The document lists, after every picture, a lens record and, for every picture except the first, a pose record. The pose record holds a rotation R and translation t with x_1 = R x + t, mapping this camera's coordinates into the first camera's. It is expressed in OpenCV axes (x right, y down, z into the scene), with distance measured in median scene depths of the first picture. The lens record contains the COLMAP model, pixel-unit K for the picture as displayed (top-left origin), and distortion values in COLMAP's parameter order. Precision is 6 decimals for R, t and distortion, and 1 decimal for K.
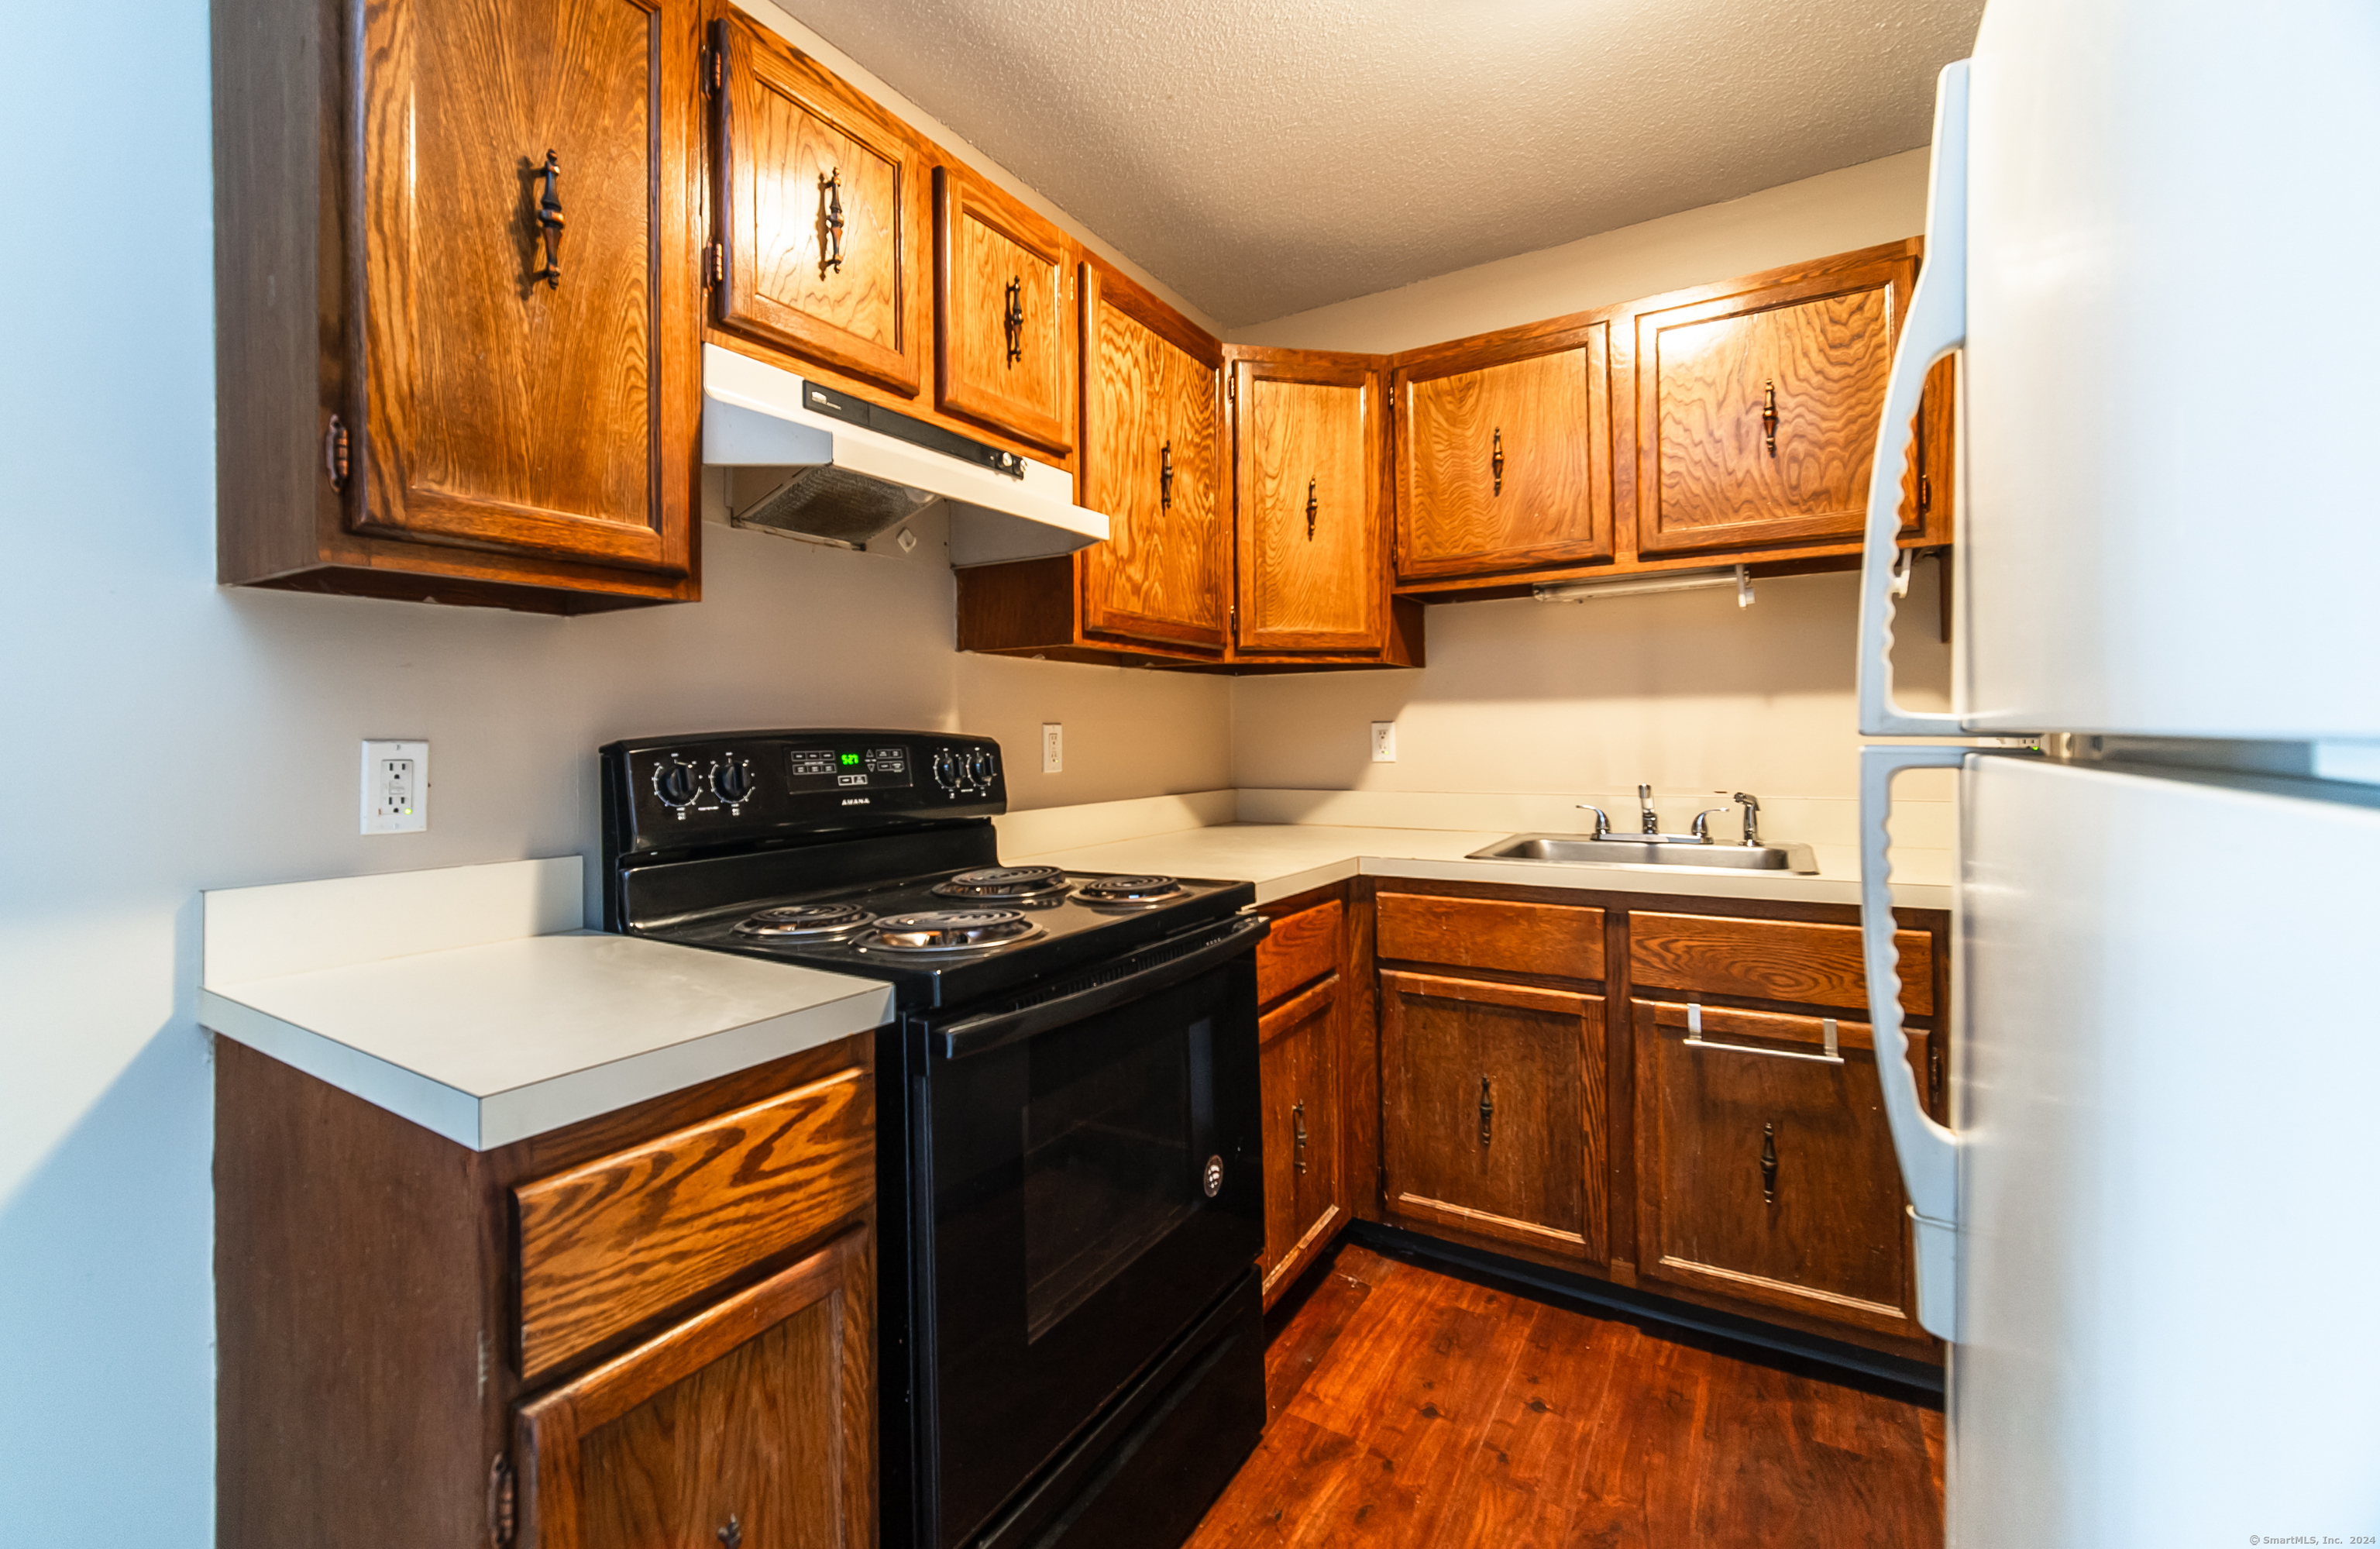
lens RADIAL K [[985.9, 0, 1137.6], [0, 985.9, 734.3], [0, 0, 1]] dist [0.003500, -0.002323]
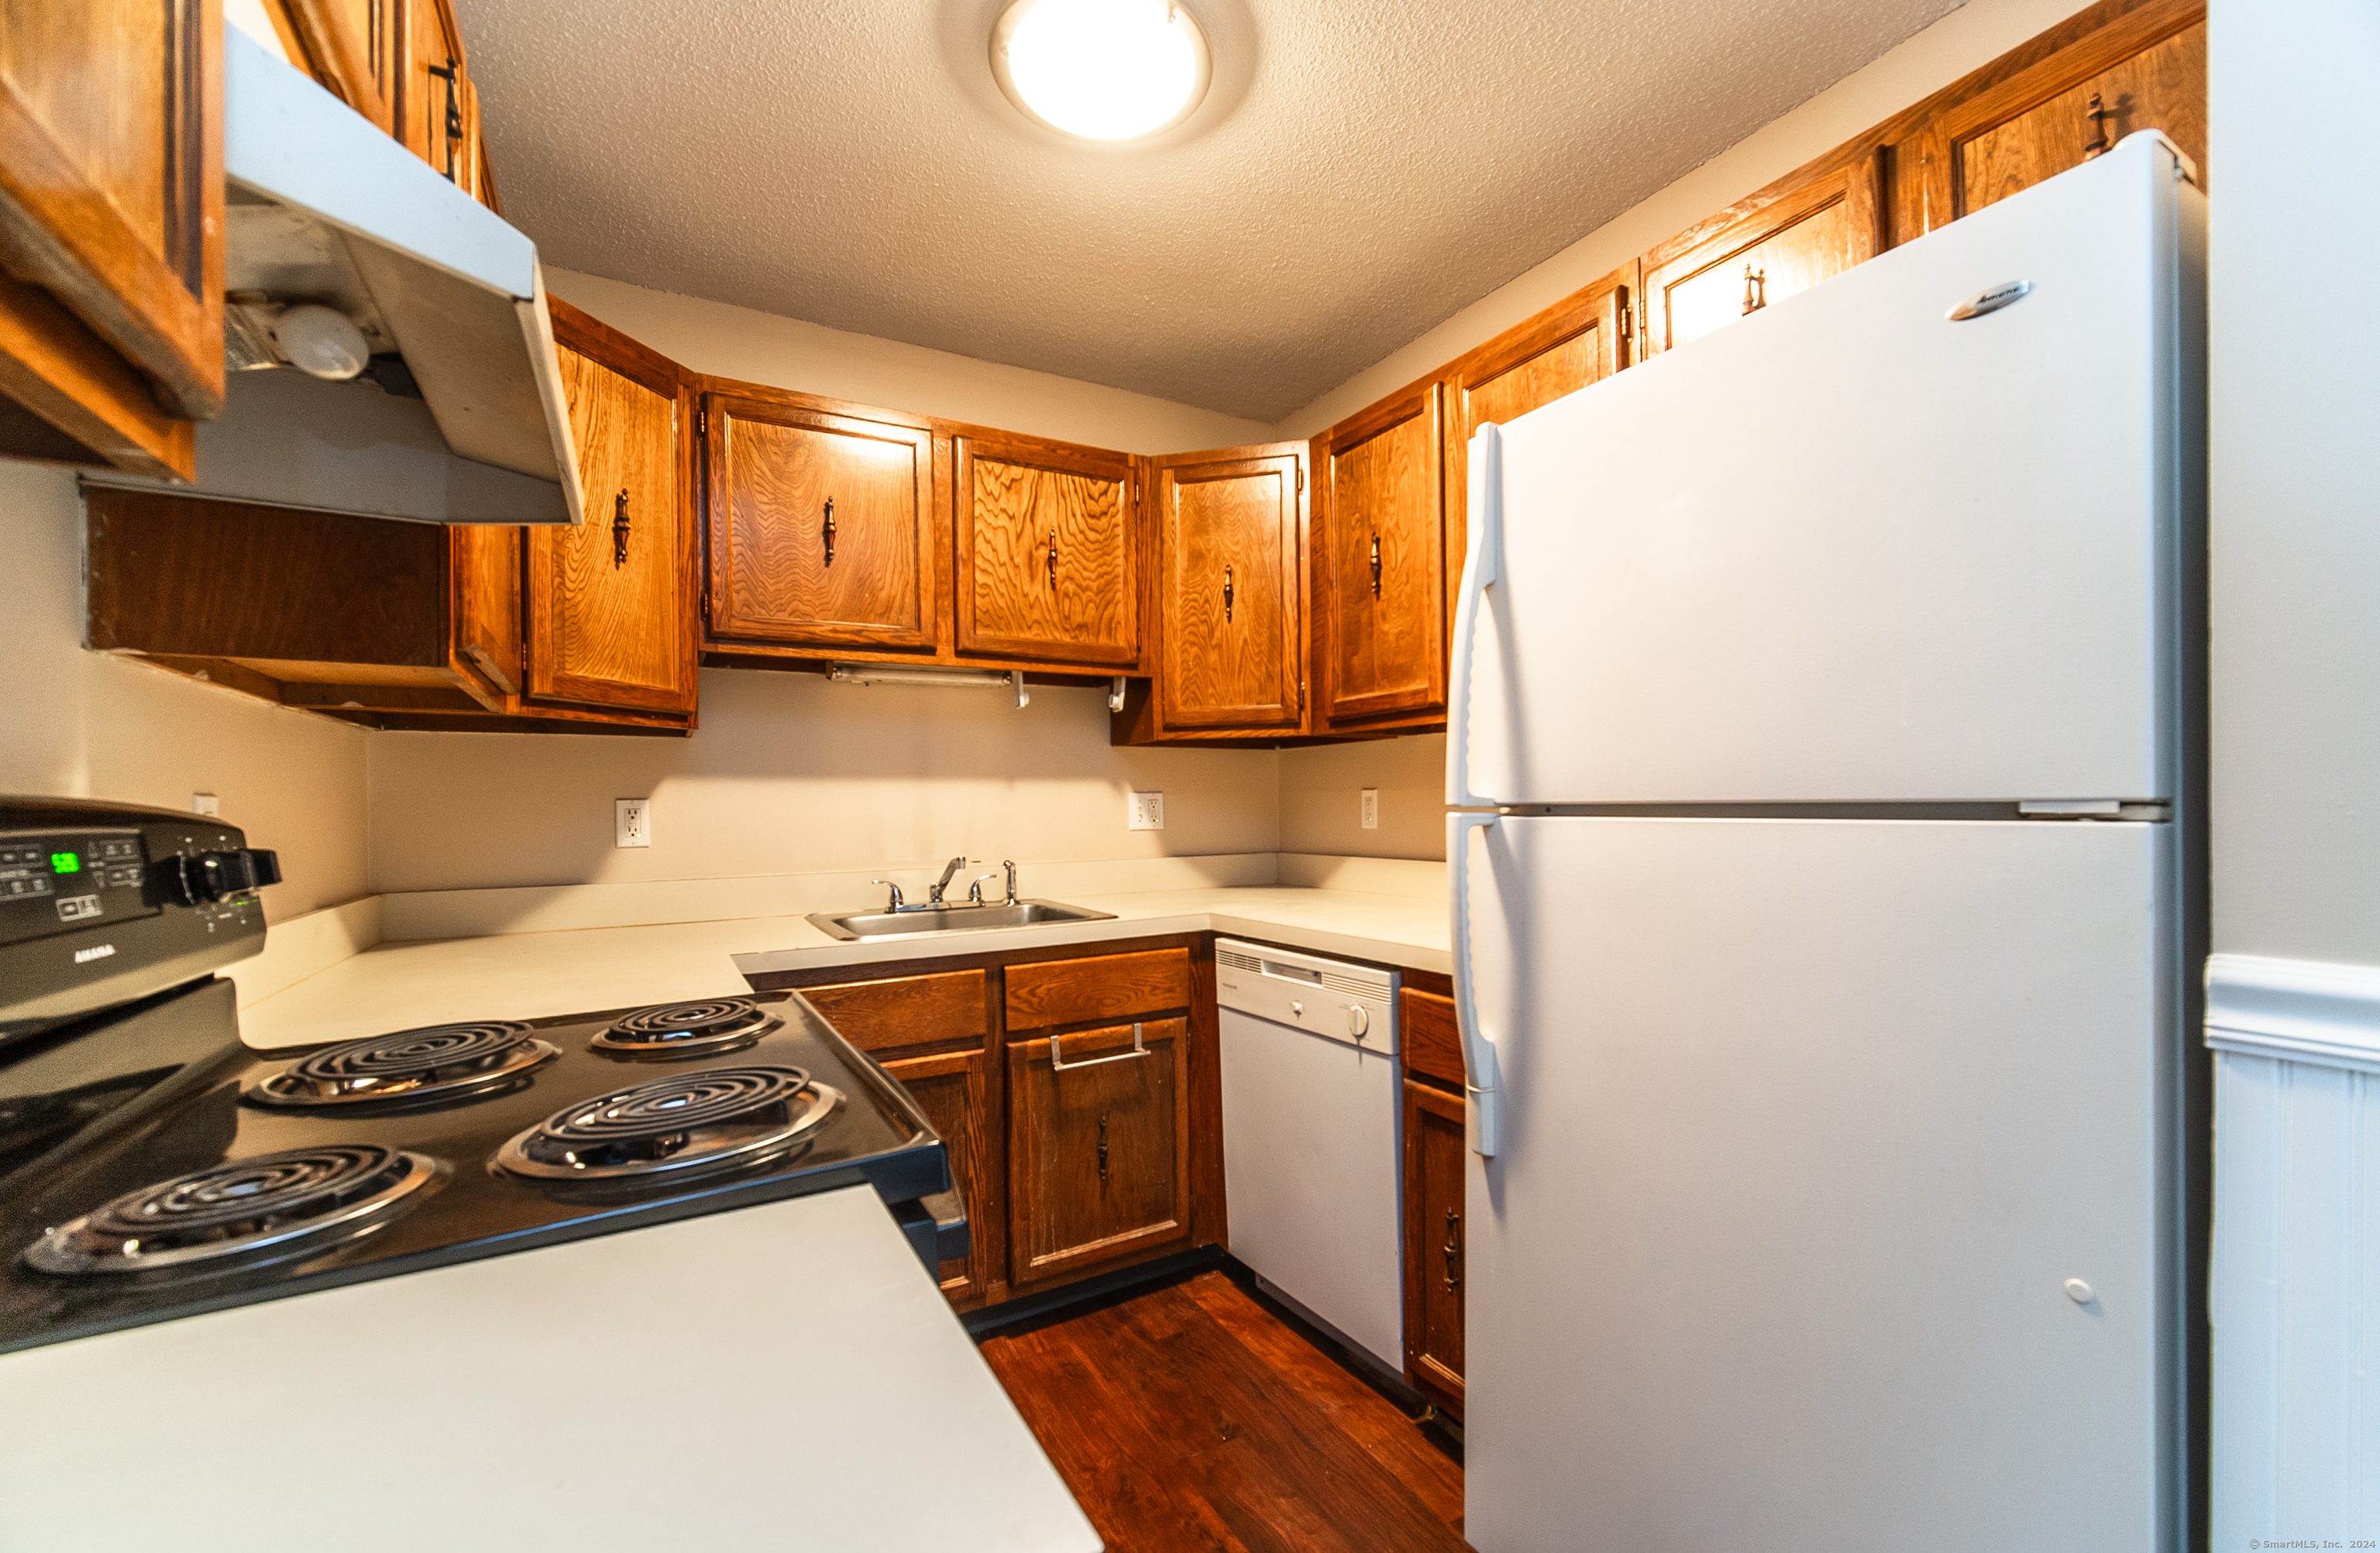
lens RADIAL K [[985.7, 0, 1204.8], [0, 985.7, 808.3], [0, 0, 1]] dist [0.003500, -0.002323]
pose [[0.455530, 0.002657, 0.890217, -0.408924], [0.006746, 0.999957, -0.006436, 0.005921], [-0.890195, 0.008938, 0.455492, 0.284000]]
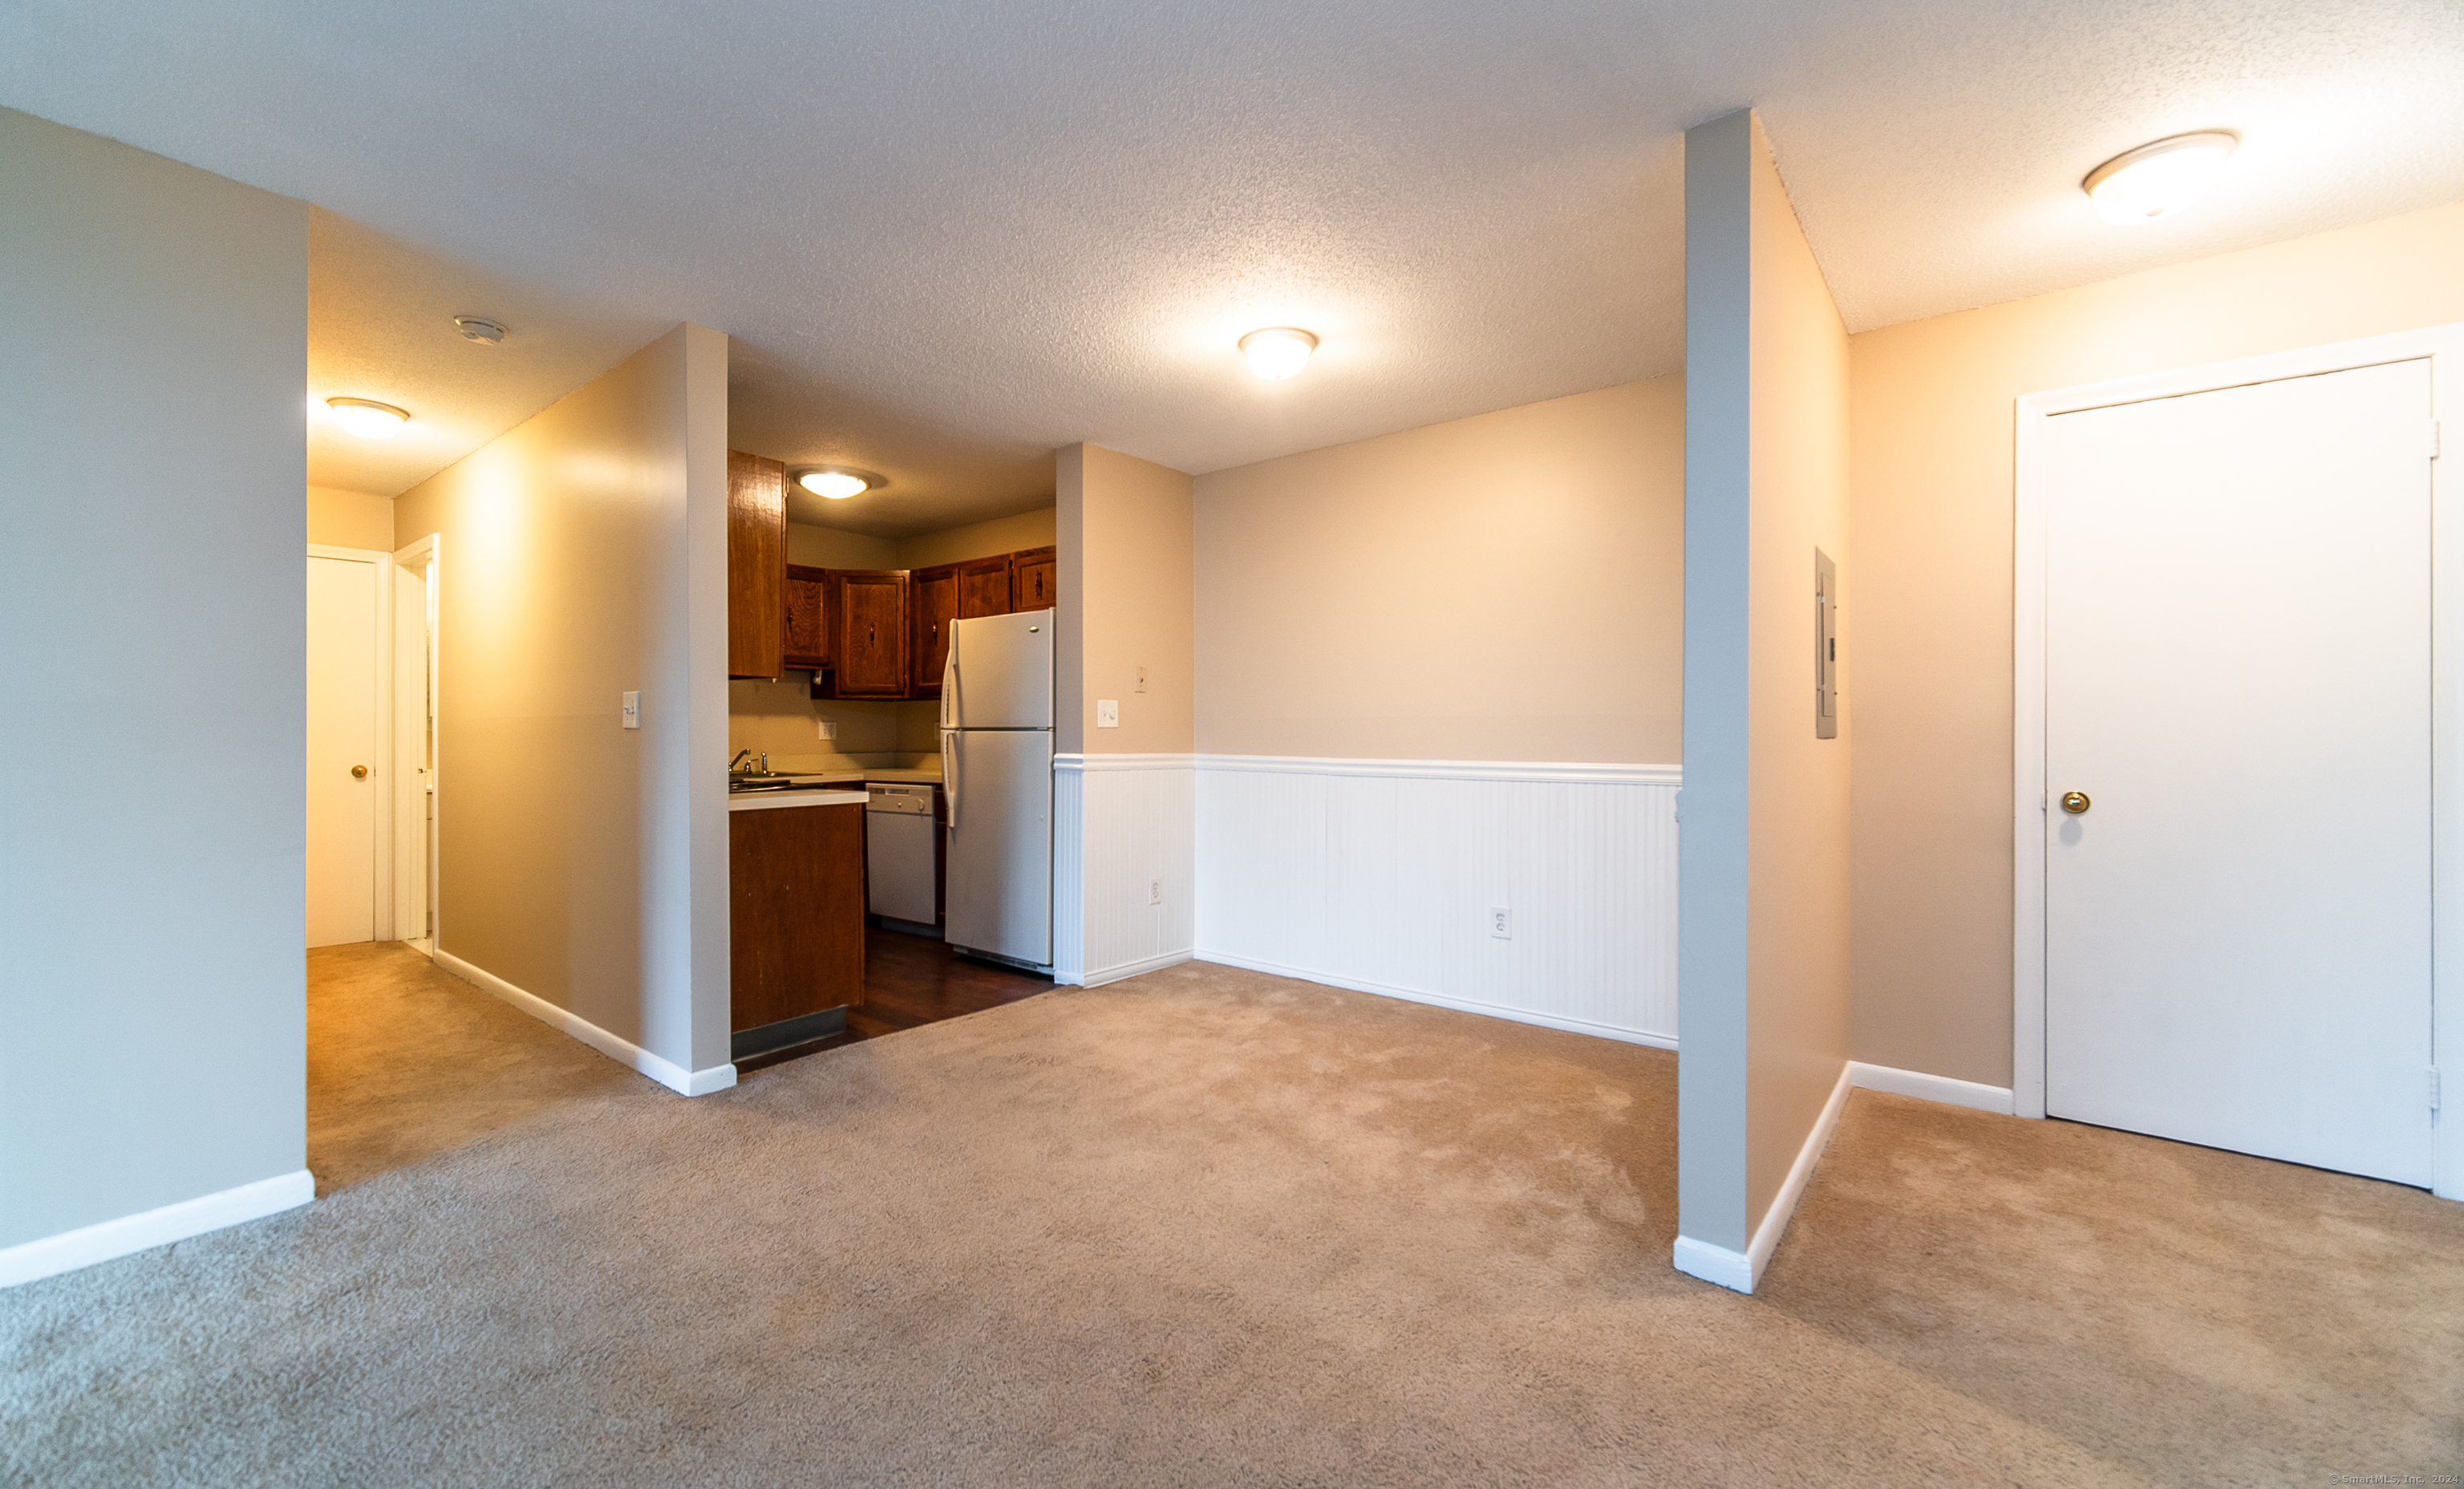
lens RADIAL K [[990.5, 0, 1208.8], [0, 990.5, 734.2], [0, 0, 1]] dist [0.000501, 0.000782]
pose [[0.106617, 0.008995, 0.994259, -2.194040], [0.000086, 0.999959, -0.009056, 0.041005], [-0.994300, 0.001051, 0.106612, -0.525504]]
